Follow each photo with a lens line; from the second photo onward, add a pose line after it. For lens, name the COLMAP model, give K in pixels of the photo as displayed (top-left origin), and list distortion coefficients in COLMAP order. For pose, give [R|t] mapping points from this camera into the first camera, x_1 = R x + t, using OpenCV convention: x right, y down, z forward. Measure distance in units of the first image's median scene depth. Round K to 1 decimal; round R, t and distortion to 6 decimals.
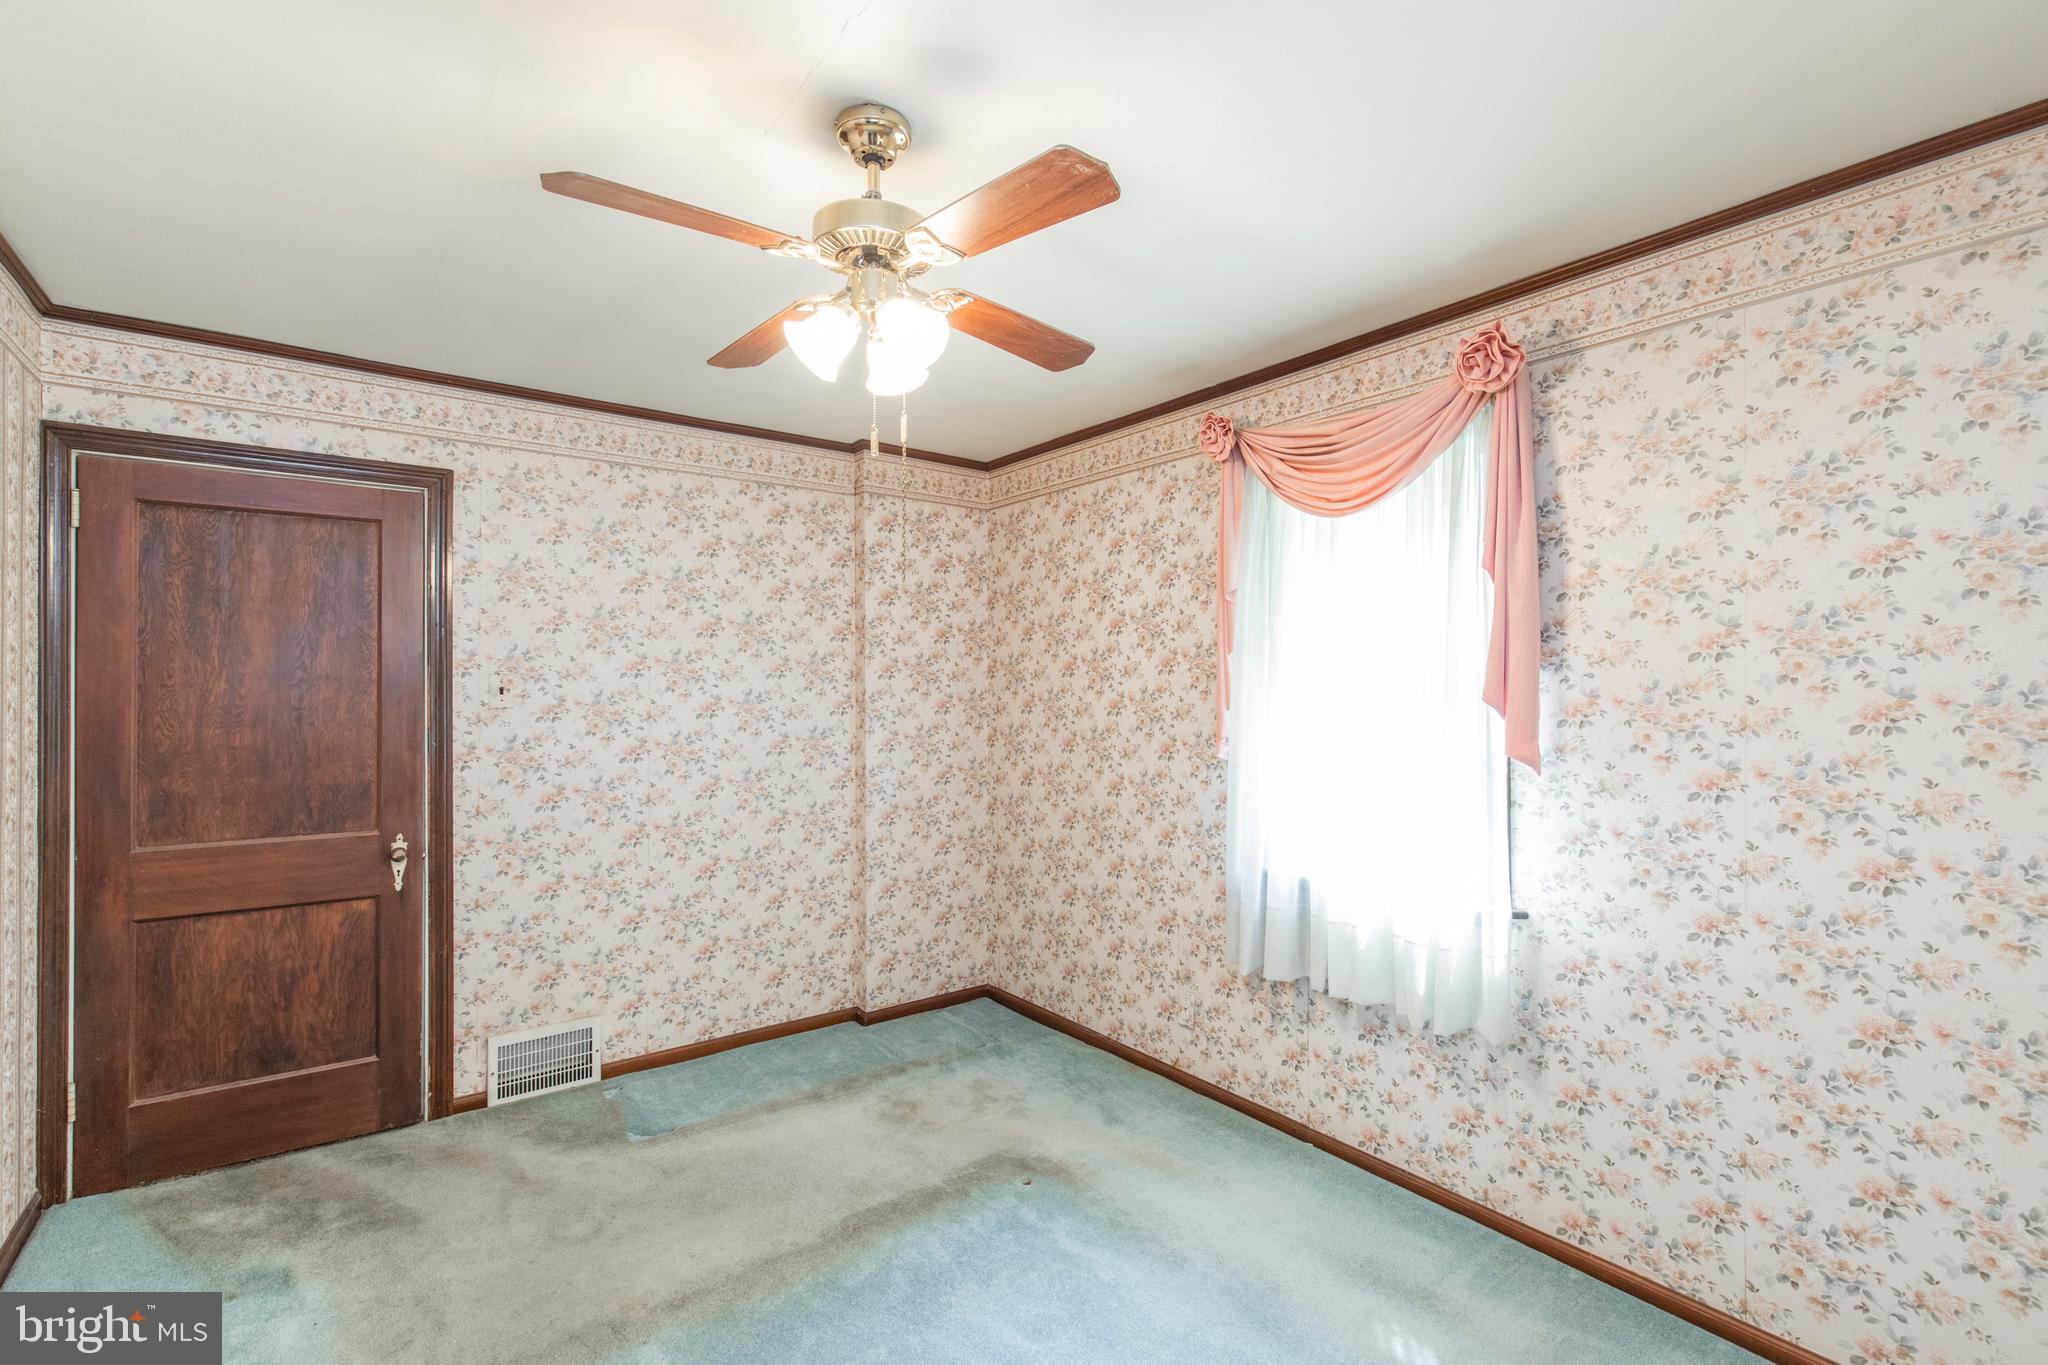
lens RADIAL K [[911.2, 0, 1024.0], [0, 911.2, 682.5], [0, 0, 1]] dist [0.000362, 0.000016]
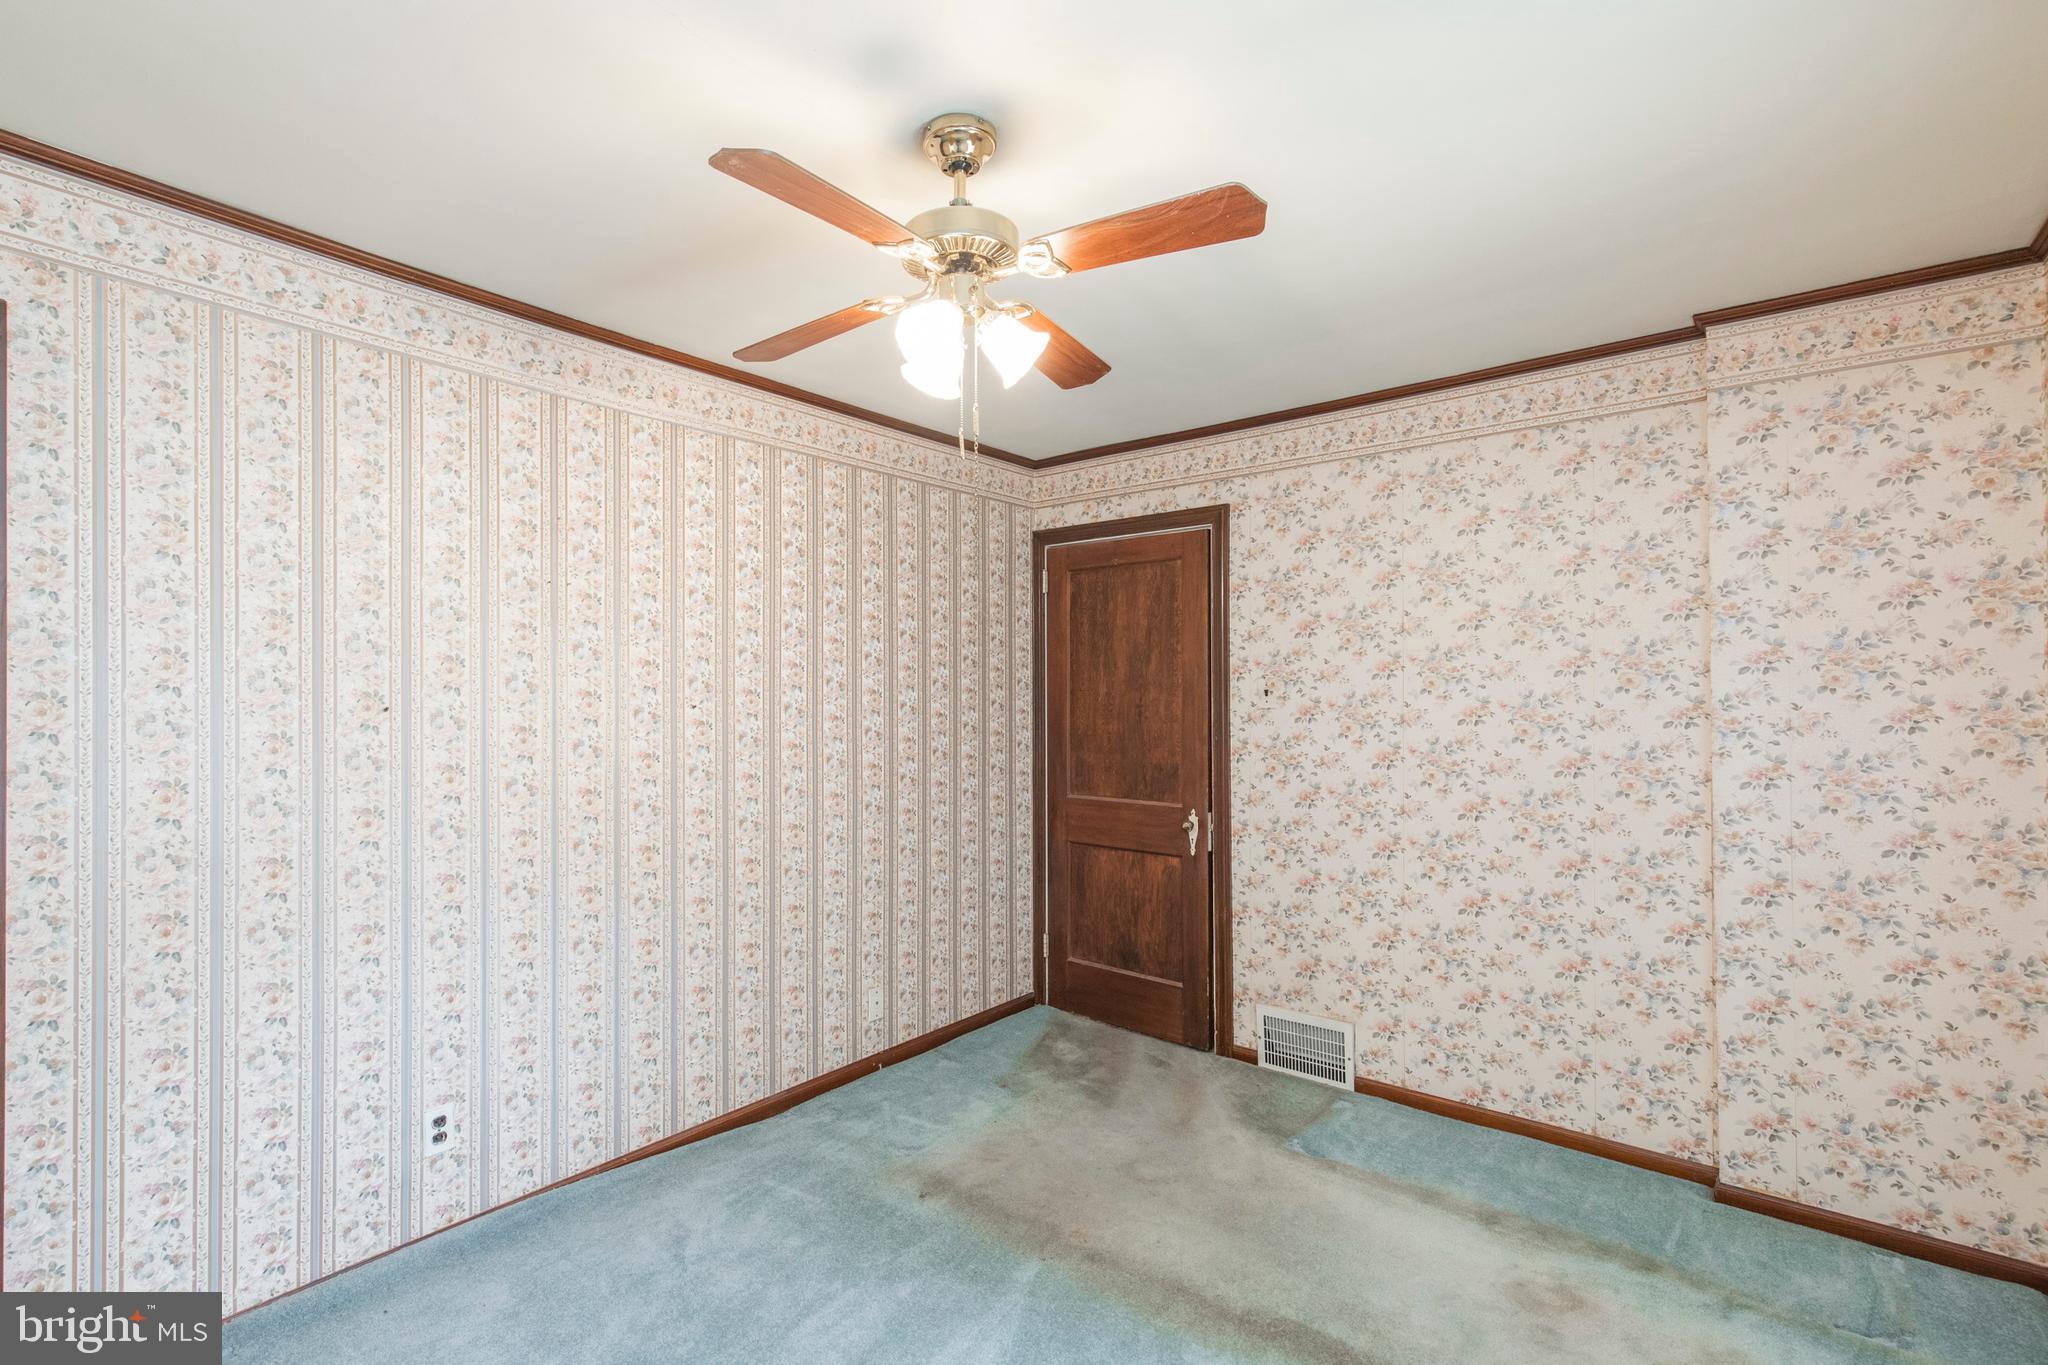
lens RADIAL K [[952.6, 0, 1020.9], [0, 952.6, 687.6], [0, 0, 1]] dist [0.003515, -0.000861]
pose [[0.232177, -0.008669, -0.972635, 0.495332], [0.008610, 0.999939, -0.006857, 0.008211], [0.972635, -0.006782, 0.232238, 0.458099]]
